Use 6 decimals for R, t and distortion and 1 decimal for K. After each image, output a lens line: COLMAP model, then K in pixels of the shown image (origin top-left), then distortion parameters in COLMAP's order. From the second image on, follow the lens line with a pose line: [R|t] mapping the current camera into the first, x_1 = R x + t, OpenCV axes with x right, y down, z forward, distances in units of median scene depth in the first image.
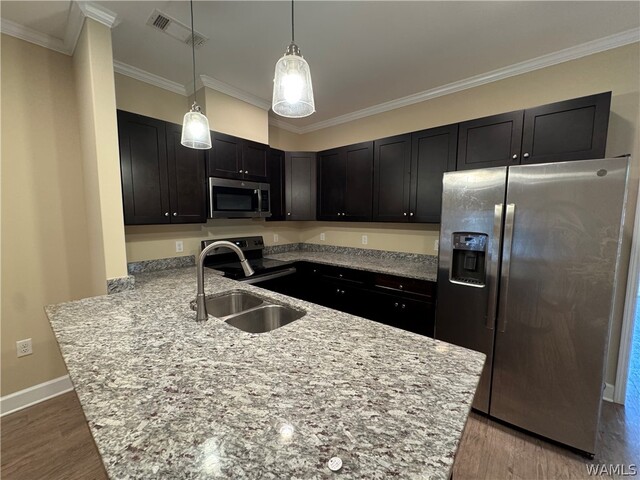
lens RADIAL K [[255.3, 0, 320.6], [0, 255.3, 239.3], [0, 0, 1]] dist [-0.004029, 0.000638]
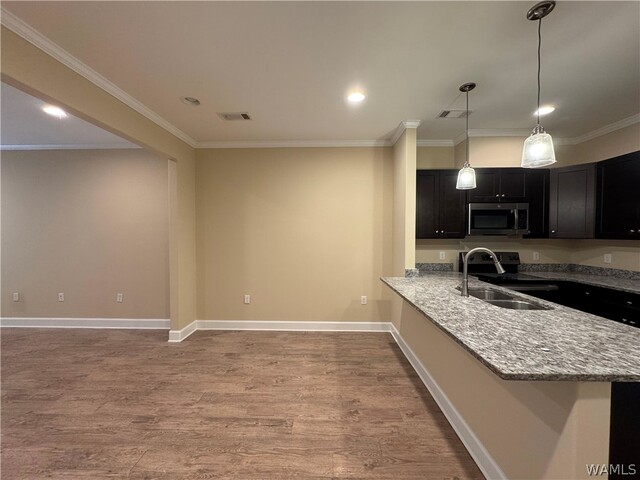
lens RADIAL K [[255.3, 0, 319.6], [0, 255.3, 238.9], [0, 0, 1]] dist [-0.004029, 0.000638]
pose [[0.618290, 0.013666, -0.785831, 0.179273], [-0.076235, 0.996177, -0.042658, 0.076937], [0.782244, 0.086283, 0.616968, -0.589293]]
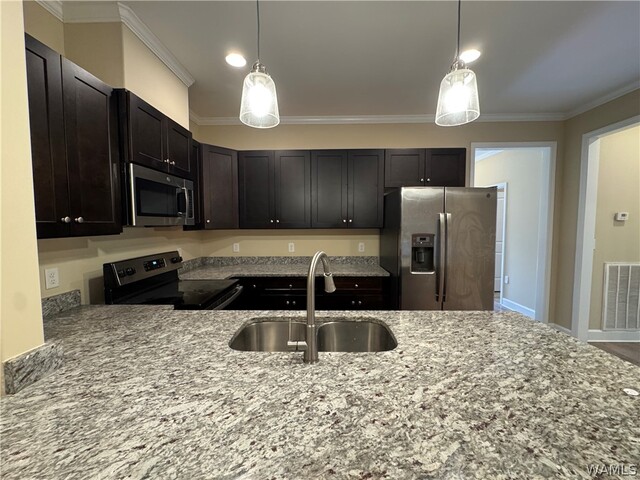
lens RADIAL K [[255.3, 0, 321.4], [0, 255.3, 239.4], [0, 0, 1]] dist [-0.004029, 0.000638]
pose [[0.782119, -0.042870, 0.621653, -0.710173], [0.065902, 0.997726, -0.014109, -0.014894], [-0.619634, 0.052003, 0.783166, 0.310588]]
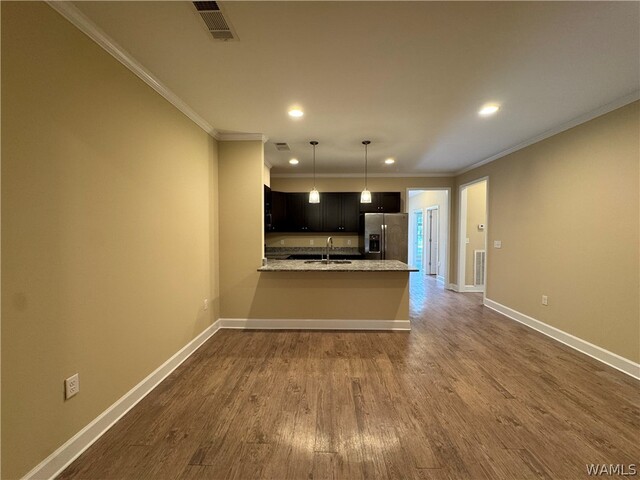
lens RADIAL K [[255.3, 0, 321.3], [0, 255.3, 237.3], [0, 0, 1]] dist [-0.004029, 0.000638]
pose [[0.784869, -0.019268, 0.619362, -1.858379], [0.060760, 0.997093, -0.045978, 0.113362], [-0.616676, 0.073719, 0.783758, -1.000302]]
